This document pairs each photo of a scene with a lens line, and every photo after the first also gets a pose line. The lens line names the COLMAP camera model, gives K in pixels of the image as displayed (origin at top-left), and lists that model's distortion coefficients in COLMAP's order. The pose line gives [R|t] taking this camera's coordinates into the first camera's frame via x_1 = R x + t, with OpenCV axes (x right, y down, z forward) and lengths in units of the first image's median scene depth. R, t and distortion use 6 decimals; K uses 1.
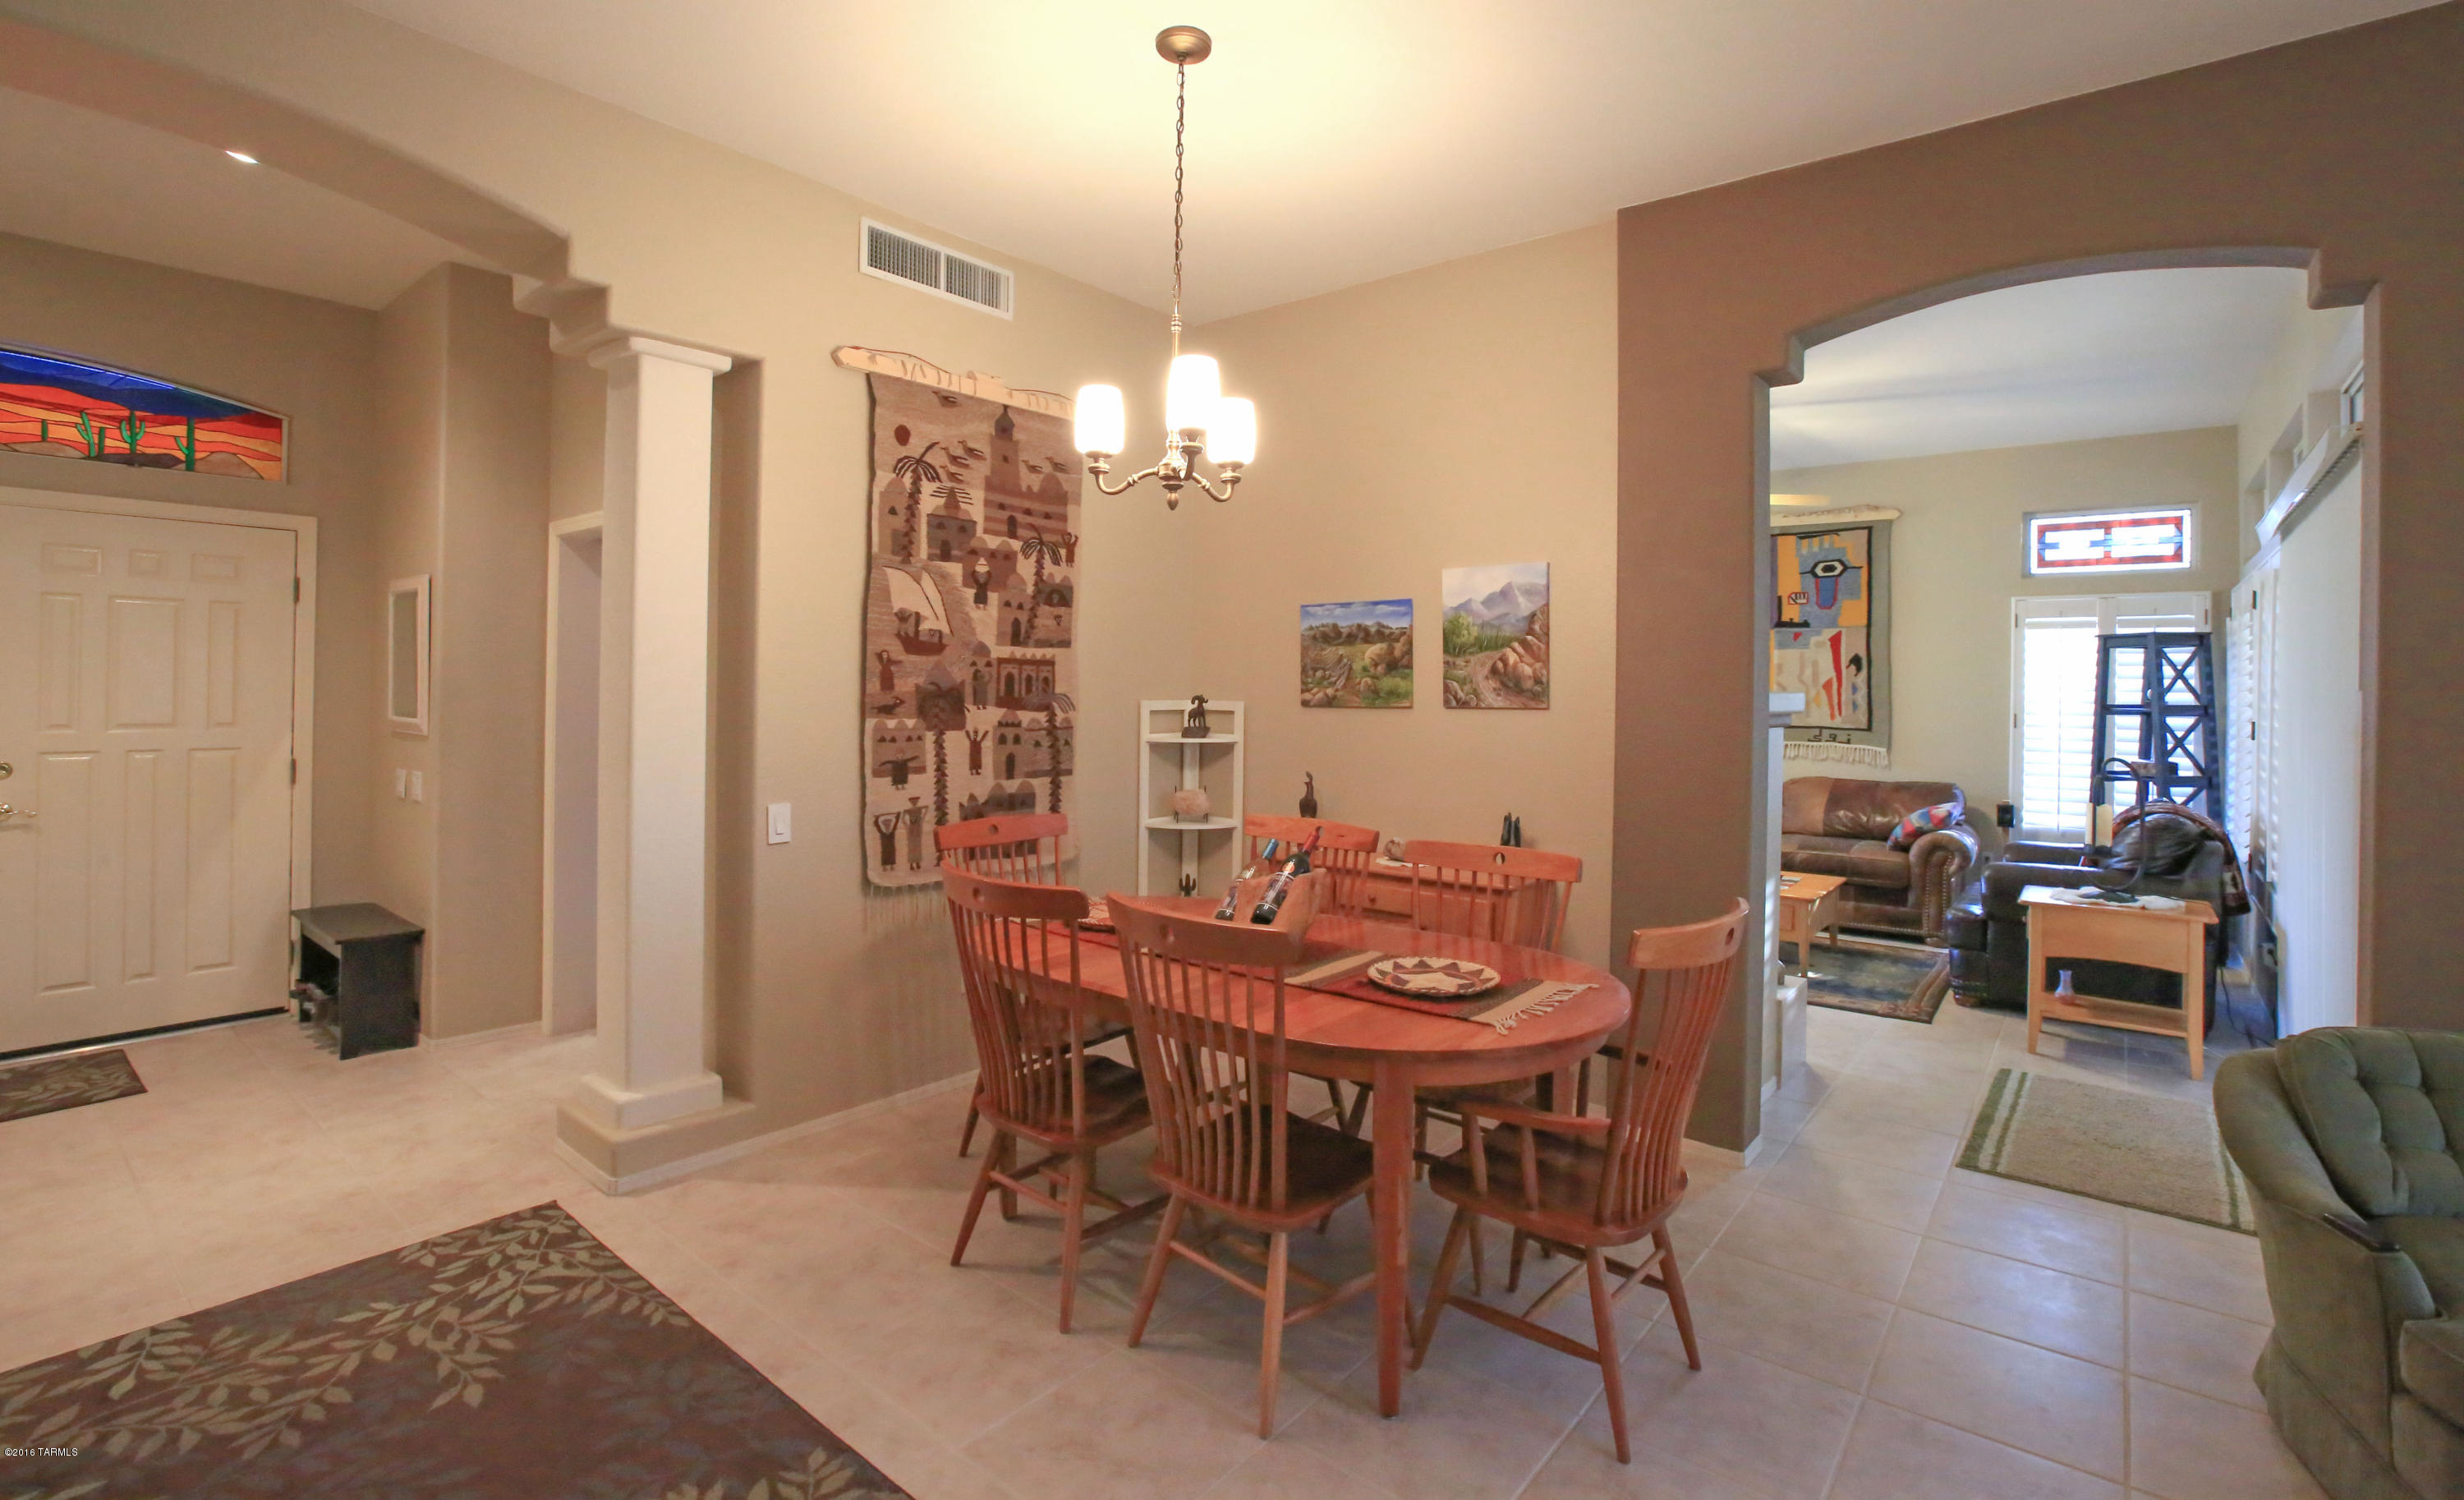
lens RADIAL K [[1132.7, 0, 1212.8], [0, 1132.7, 682.4], [0, 0, 1]] dist [-0.015045, 0.006439]
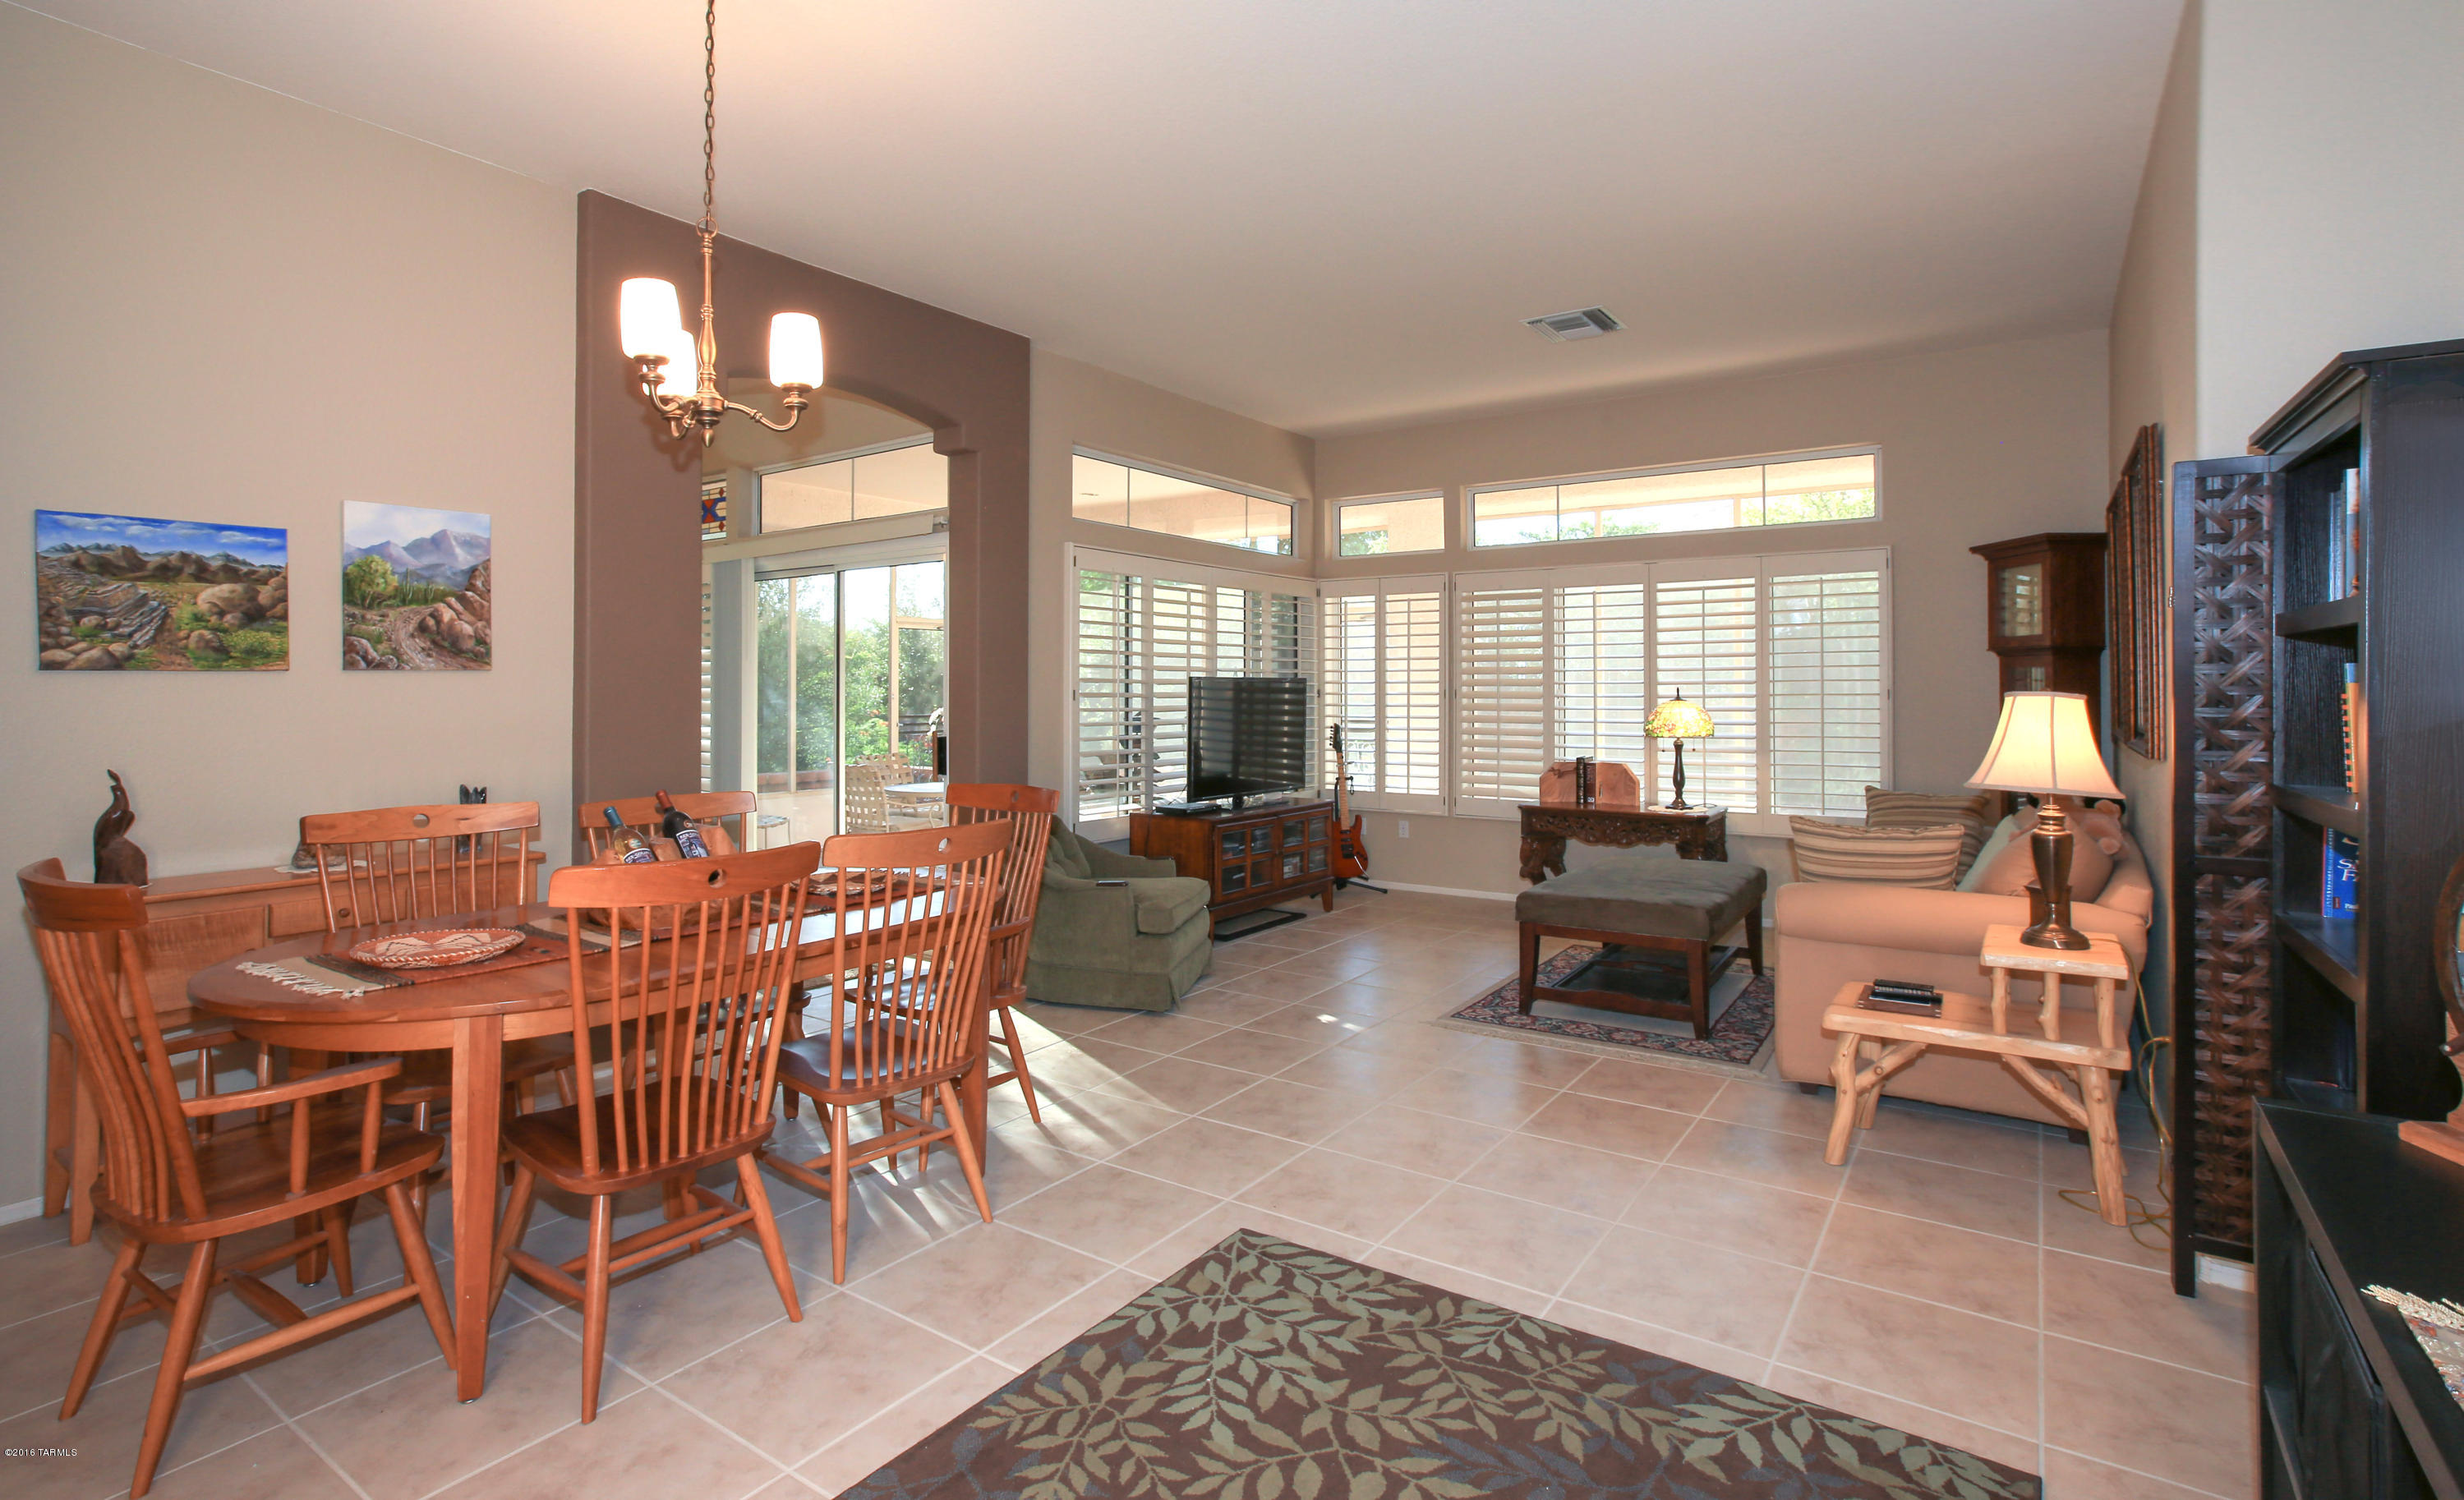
lens RADIAL K [[1132.5, 0, 1248.0], [0, 1132.5, 662.8], [0, 0, 1]] dist [-0.015045, 0.006439]
pose [[-0.091194, 0.006940, 0.995809, -0.663162], [-0.004089, 0.999965, -0.007343, 0.020283], [-0.995825, -0.004741, -0.091162, 0.428344]]
